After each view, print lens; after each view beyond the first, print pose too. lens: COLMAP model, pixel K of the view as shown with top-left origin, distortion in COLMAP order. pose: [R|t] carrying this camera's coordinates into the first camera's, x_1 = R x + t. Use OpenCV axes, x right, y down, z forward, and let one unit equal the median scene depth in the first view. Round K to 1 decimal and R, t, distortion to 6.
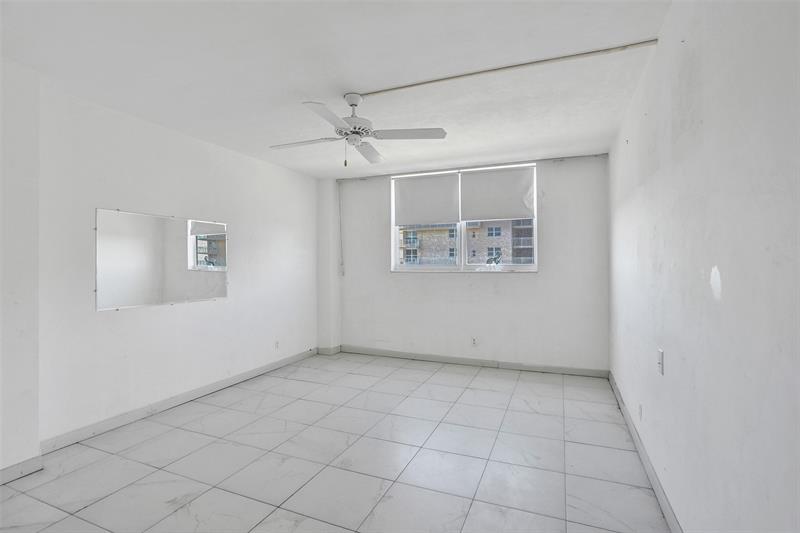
lens RADIAL K [[387.1, 0, 403.1], [0, 387.1, 268.0], [0, 0, 1]] dist [-0.057532, 0.028926]
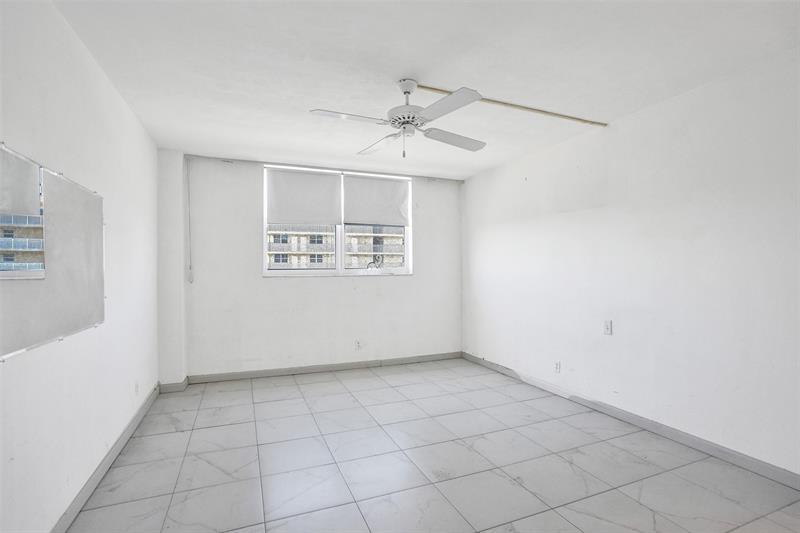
lens RADIAL K [[387.1, 0, 403.1], [0, 387.1, 268.0], [0, 0, 1]] dist [-0.057532, 0.028926]
pose [[0.703432, 0.001096, 0.710761, -0.482266], [0.010728, 0.999869, -0.012159, 0.005719], [-0.710681, 0.016178, 0.703328, 0.219133]]
